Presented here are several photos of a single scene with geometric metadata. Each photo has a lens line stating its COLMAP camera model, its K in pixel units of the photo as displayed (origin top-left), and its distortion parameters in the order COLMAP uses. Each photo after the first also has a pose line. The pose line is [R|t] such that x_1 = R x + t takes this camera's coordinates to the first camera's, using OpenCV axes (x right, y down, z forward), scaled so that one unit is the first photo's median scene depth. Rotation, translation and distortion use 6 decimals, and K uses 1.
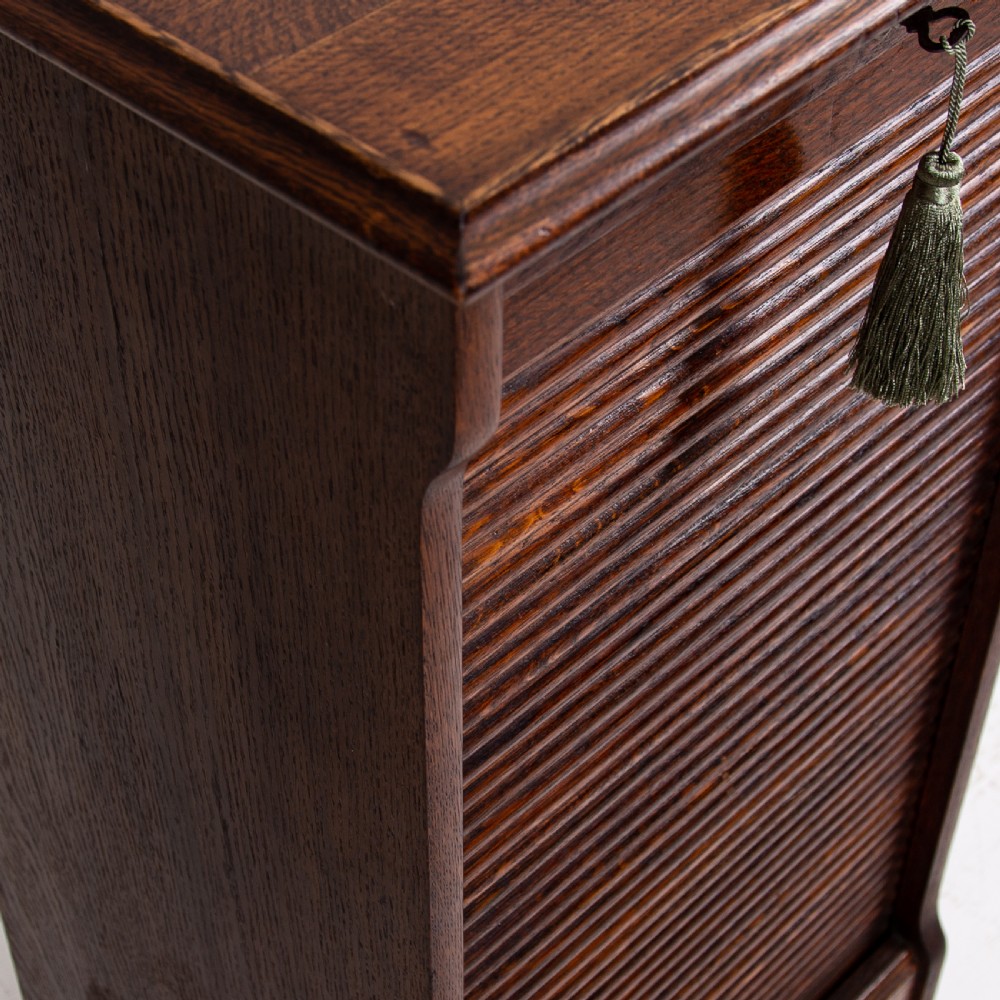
lens RADIAL K [[2148.5, 0, 496.4], [0, 2148.5, 557.4], [0, 0, 1]] dist [0.000136, 0.101239]
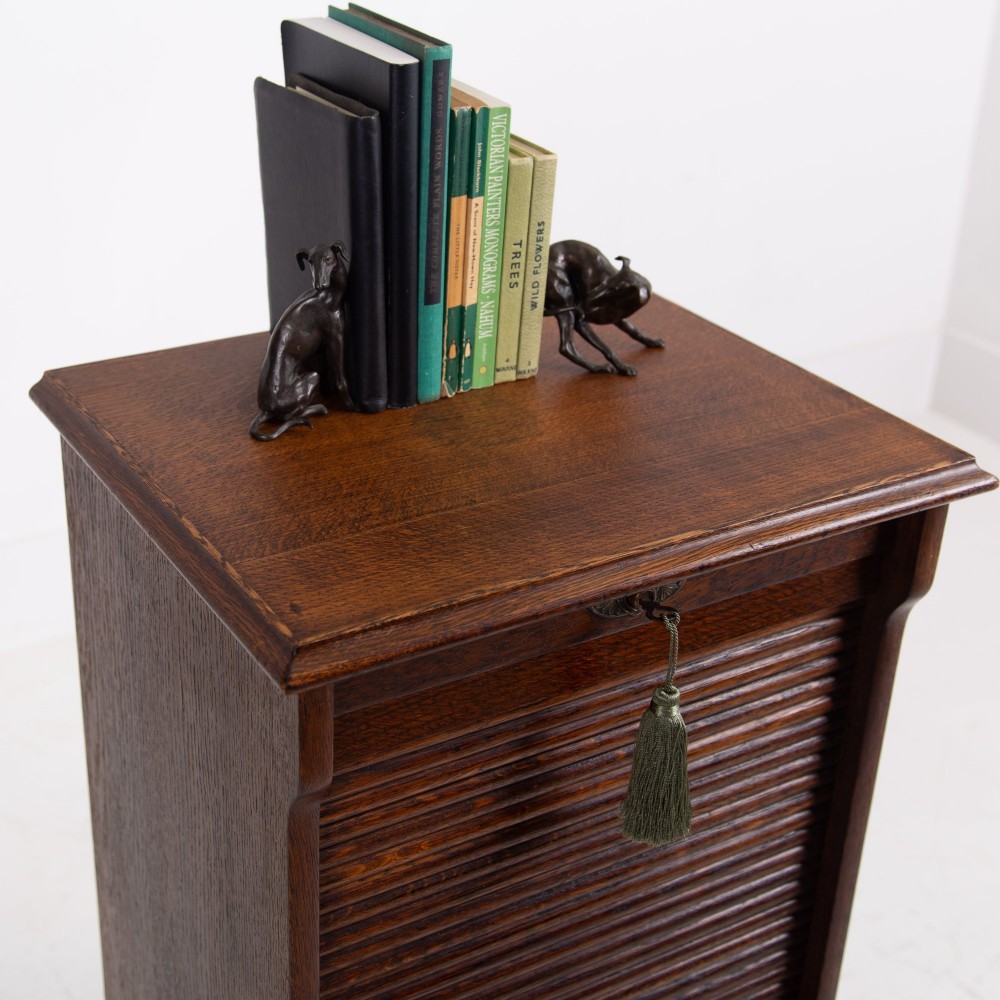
lens RADIAL K [[1670.5, 0, 420.5], [0, 1670.5, 451.6], [0, 0, 1]] dist [0.032950, 0.039540]
pose [[0.956188, 0.147603, -0.252818, 0.334865], [-0.221659, 0.929154, -0.295872, 0.070637], [0.191236, 0.338949, 0.921164, -0.307658]]
